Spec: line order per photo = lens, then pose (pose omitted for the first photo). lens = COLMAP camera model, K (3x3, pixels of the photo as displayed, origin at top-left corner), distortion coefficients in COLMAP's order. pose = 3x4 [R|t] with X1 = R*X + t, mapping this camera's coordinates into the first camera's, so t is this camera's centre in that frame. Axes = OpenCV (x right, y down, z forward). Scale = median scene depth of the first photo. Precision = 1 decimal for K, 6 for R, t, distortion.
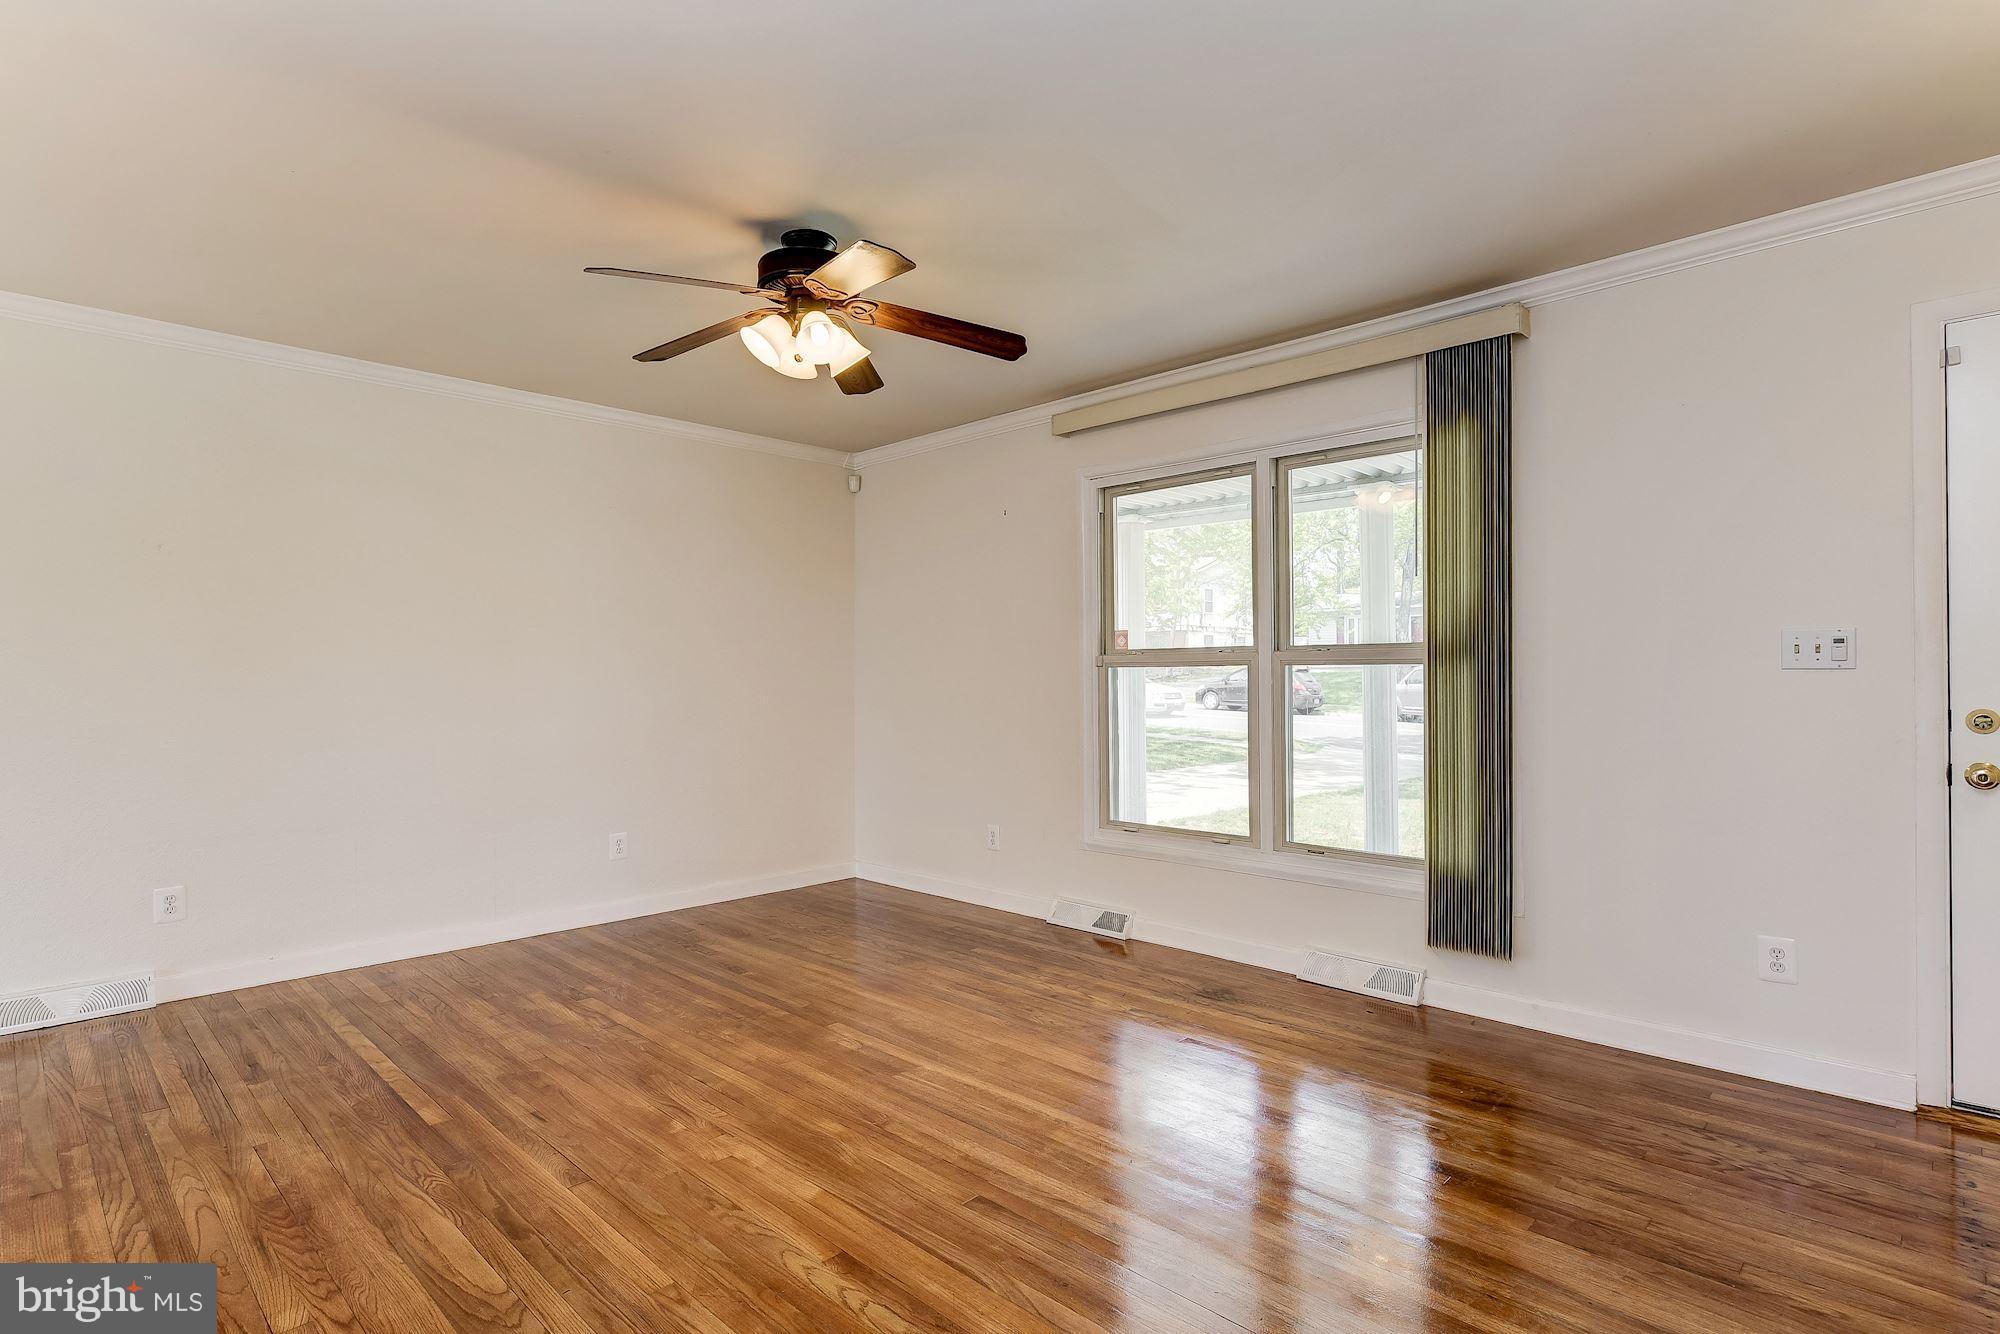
lens RADIAL K [[1000.5, 0, 1001.1], [0, 1000.5, 672.5], [0, 0, 1]] dist [-0.015197, 0.008161]
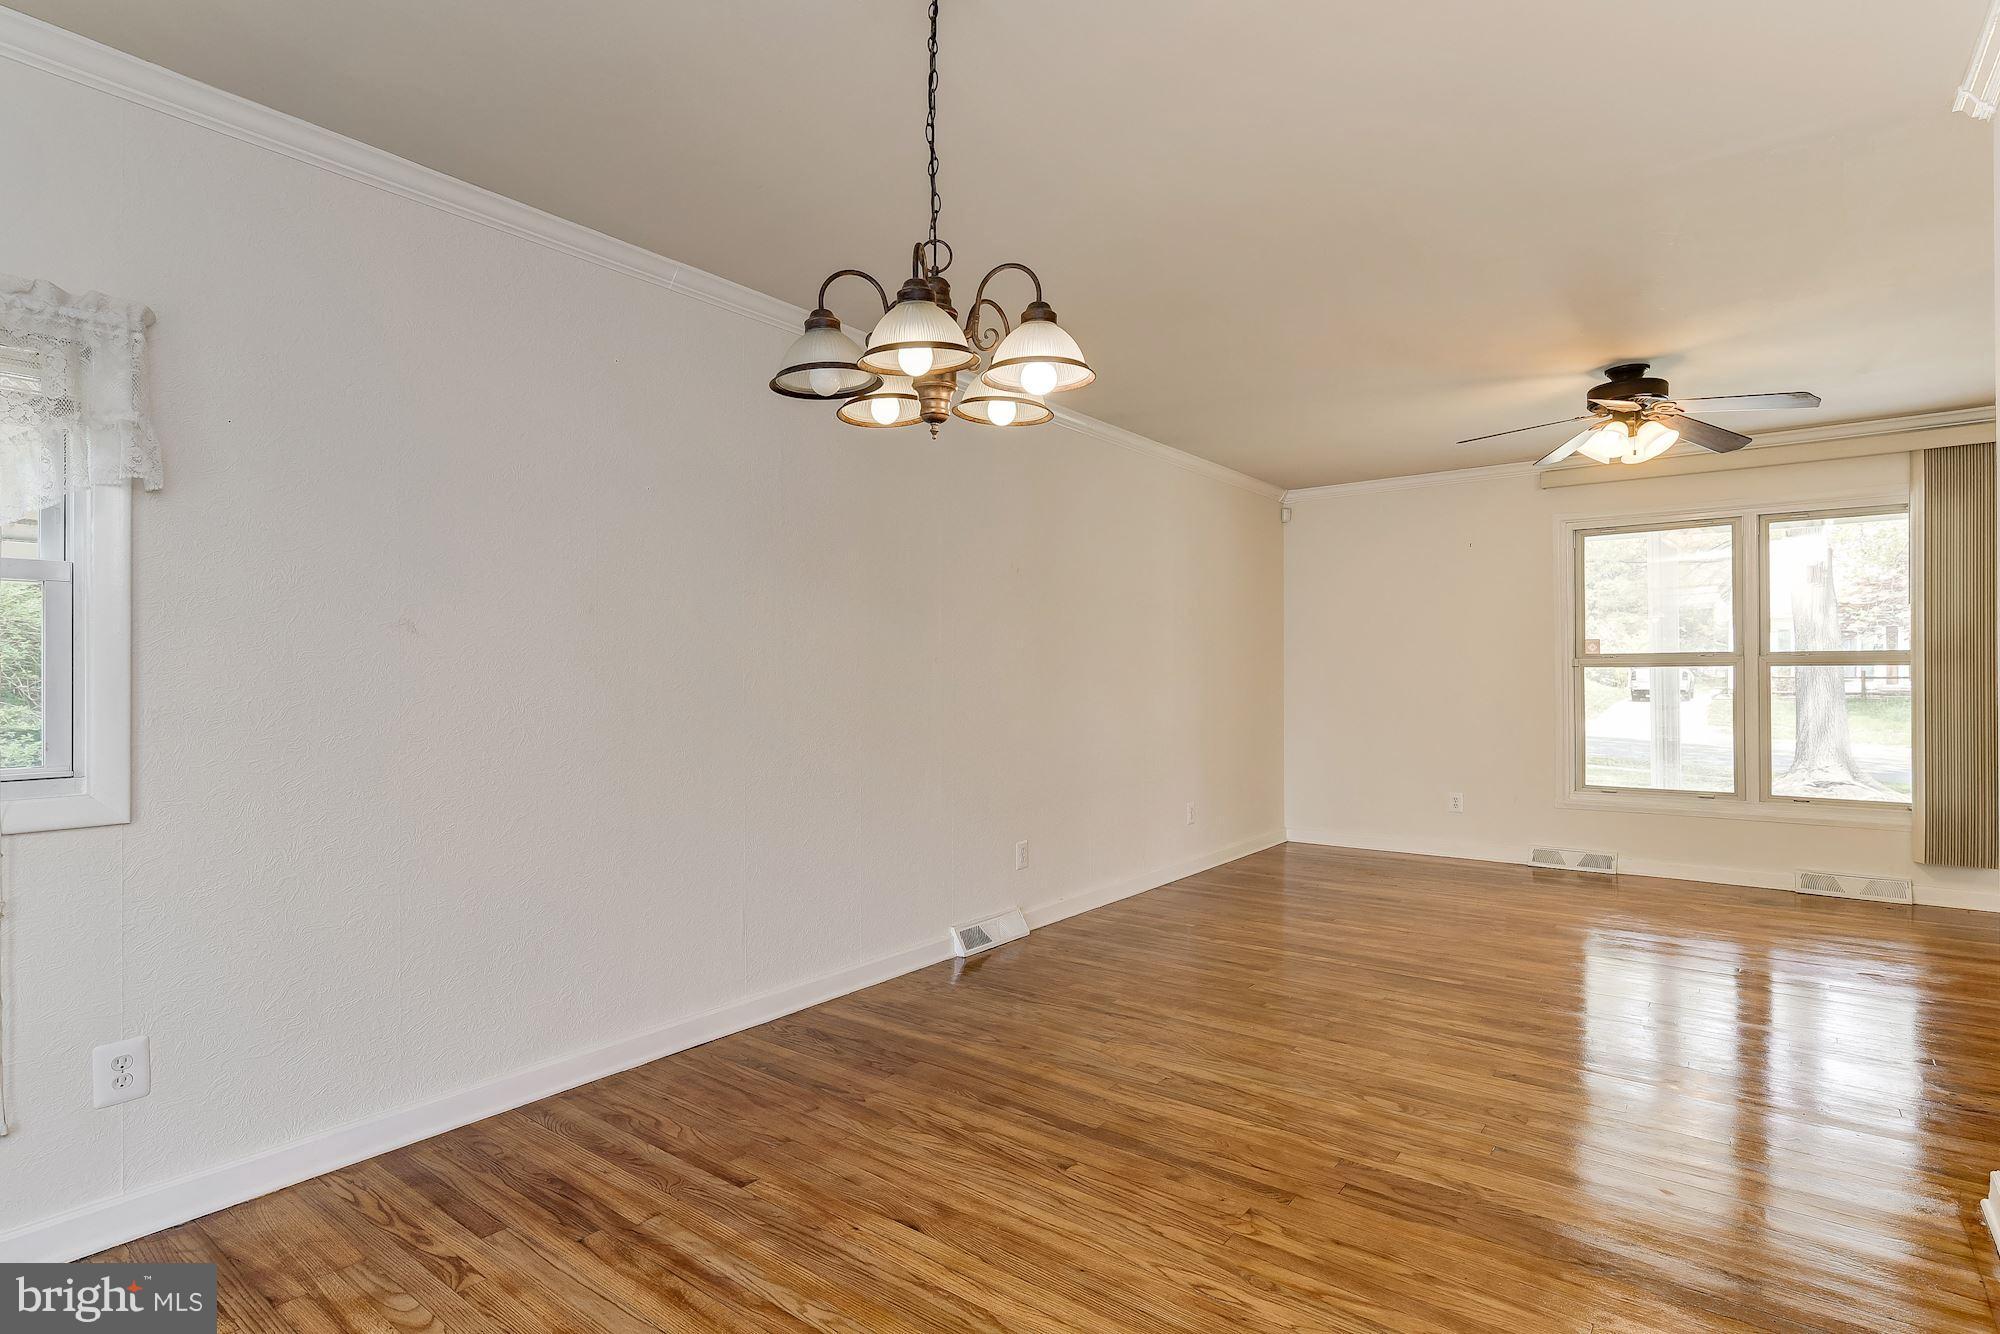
lens RADIAL K [[1000.5, 0, 1001.1], [0, 1000.5, 672.5], [0, 0, 1]] dist [-0.015197, 0.008161]
pose [[0.993208, 0.000564, 0.116351, -1.005233], [-0.000509, 1.000000, -0.000503, 0.002964], [-0.116351, 0.000440, 0.993208, -0.253702]]
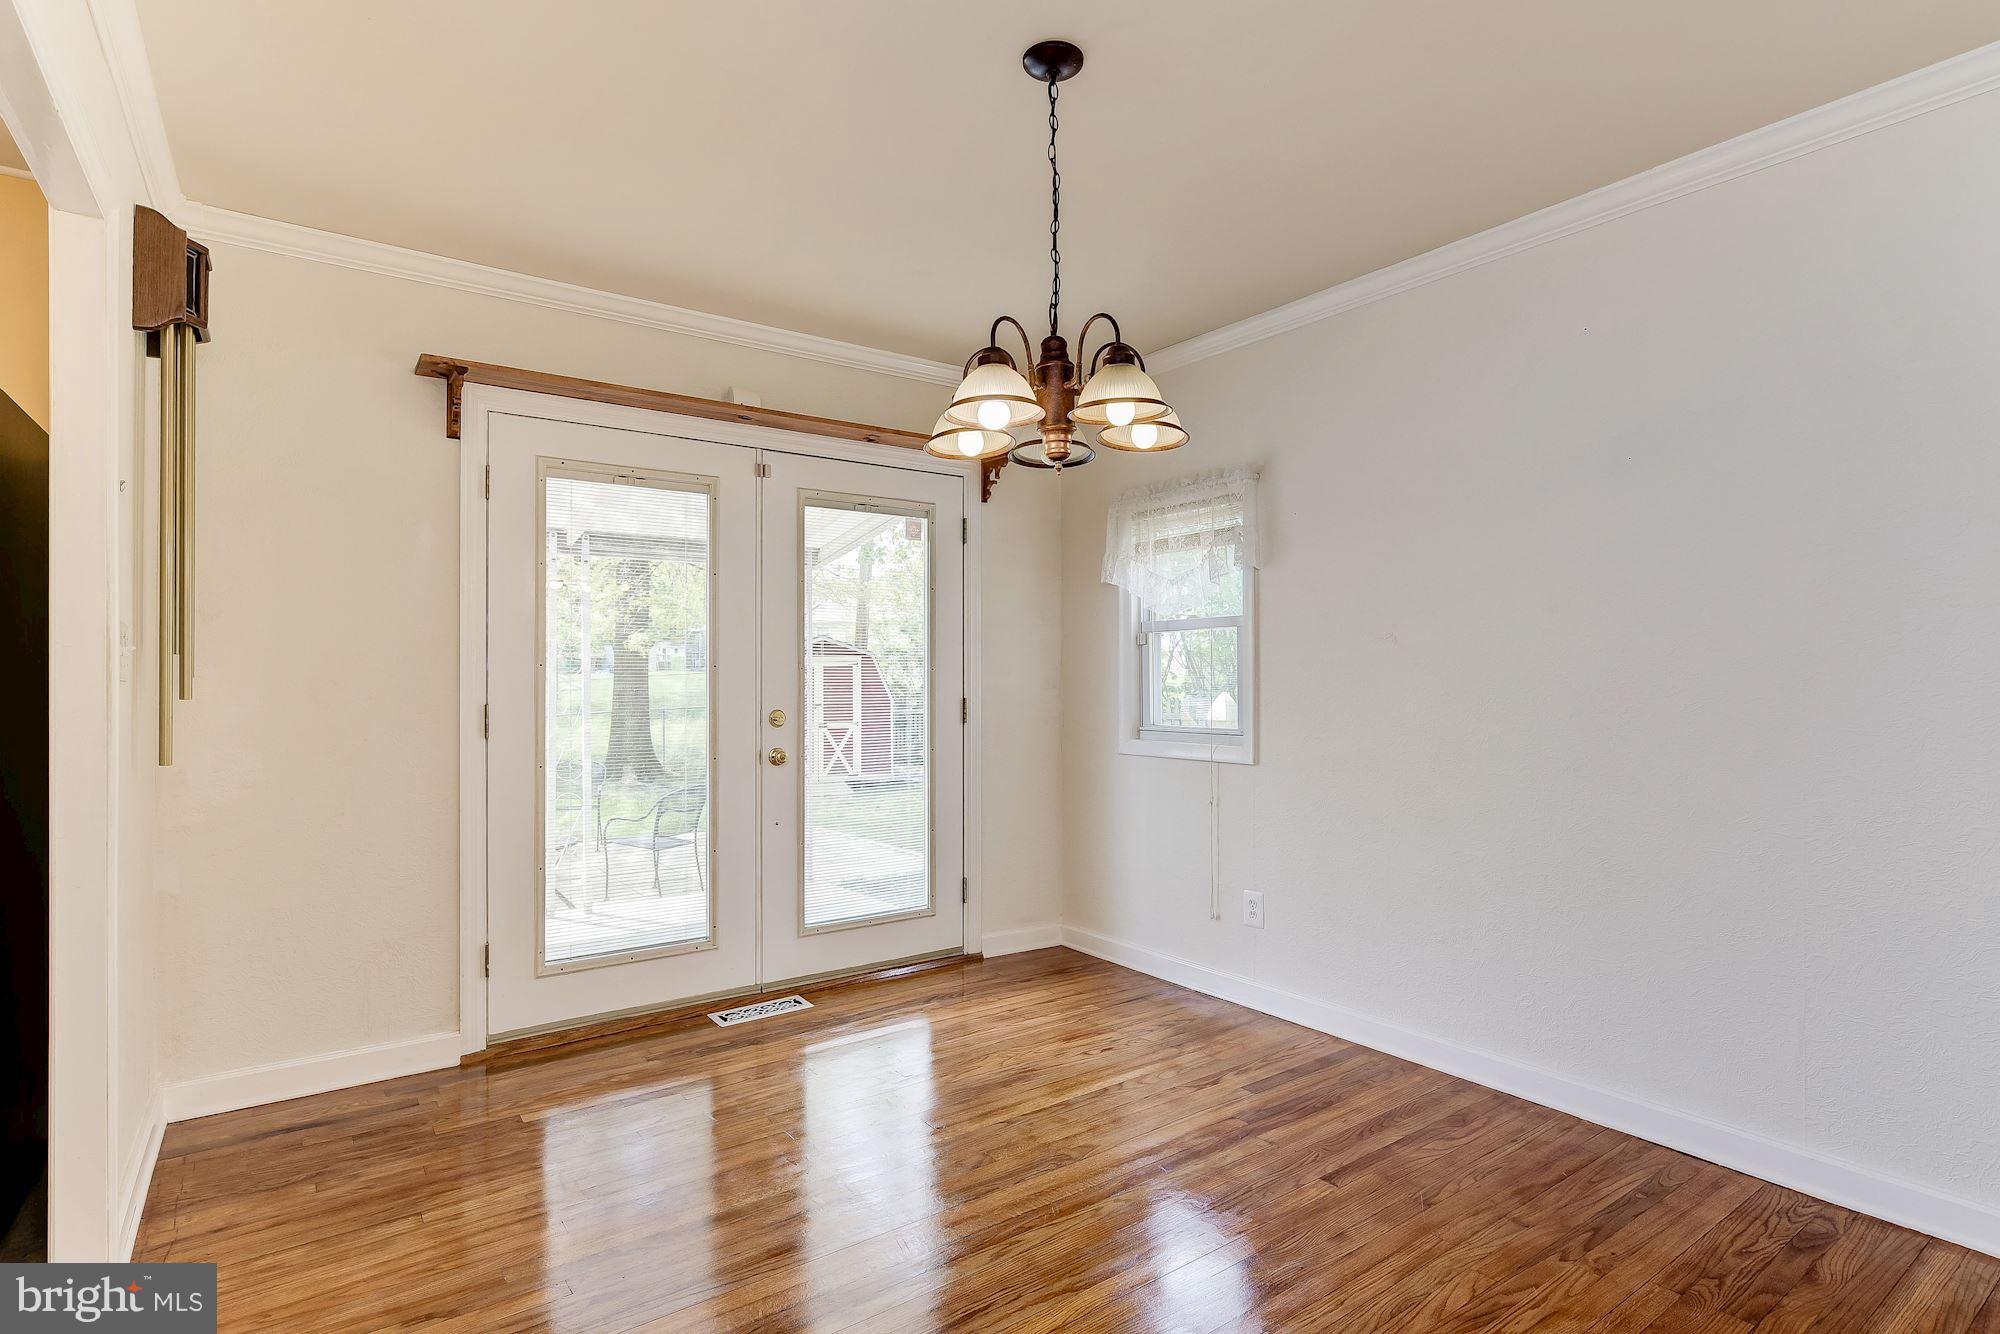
lens RADIAL K [[1000.5, 0, 1001.1], [0, 1000.5, 672.5], [0, 0, 1]] dist [-0.015197, 0.008161]
pose [[-0.171052, -0.003804, -0.985255, -0.425113], [0.005823, 0.999971, -0.004871, 0.001908], [0.985245, -0.006570, -0.171025, 0.296018]]
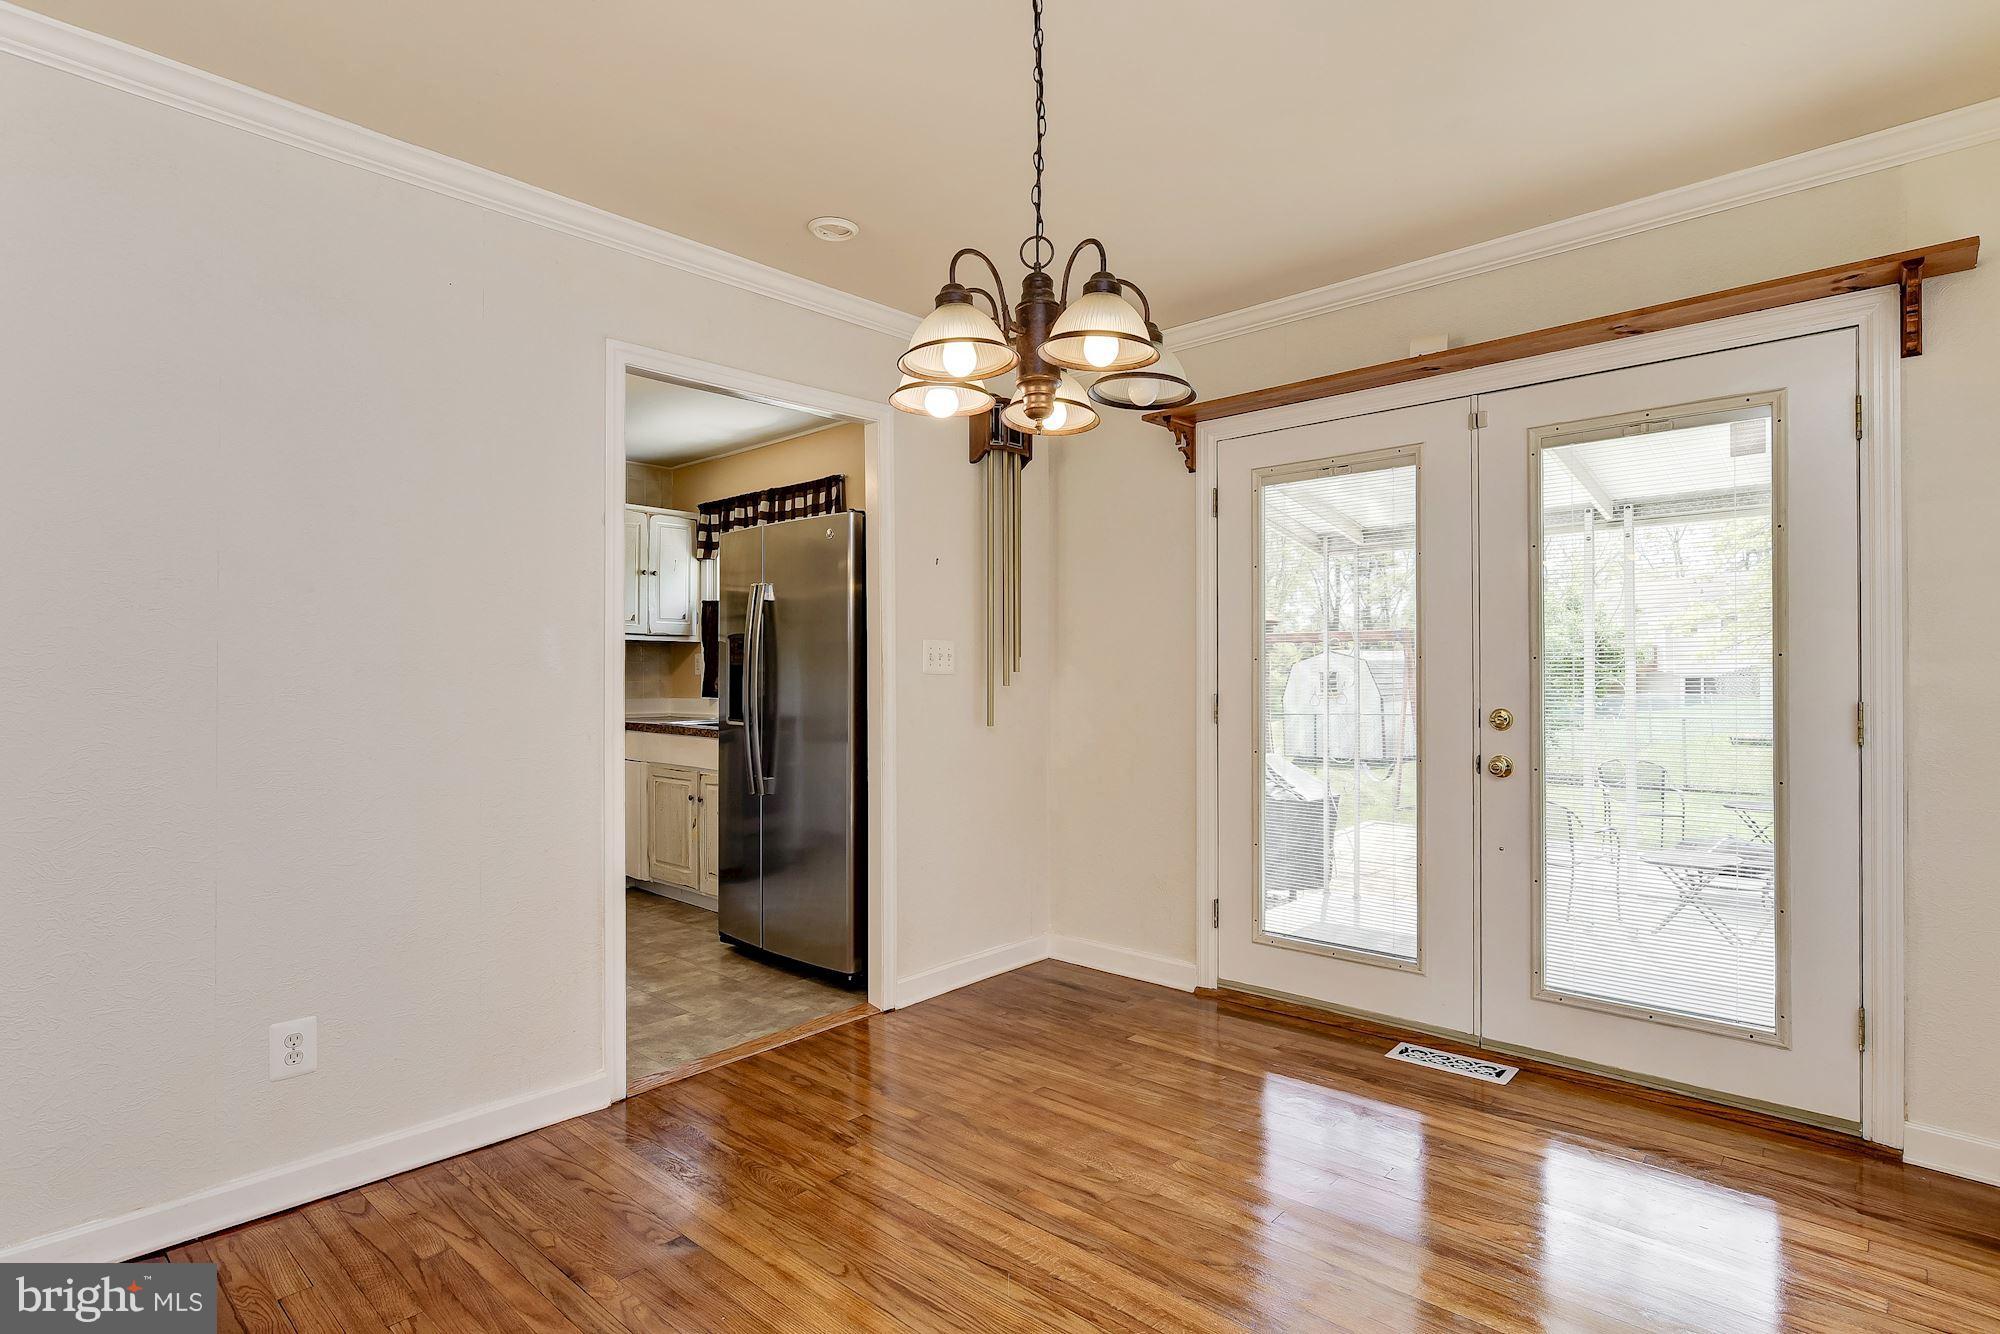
lens RADIAL K [[1000.5, 0, 1001.1], [0, 1000.5, 672.5], [0, 0, 1]] dist [-0.015197, 0.008161]
pose [[-0.999407, 0.006138, -0.033893, -0.947460], [0.006304, 0.999969, -0.004786, 0.004694], [0.033863, -0.004997, -0.999414, 0.708340]]
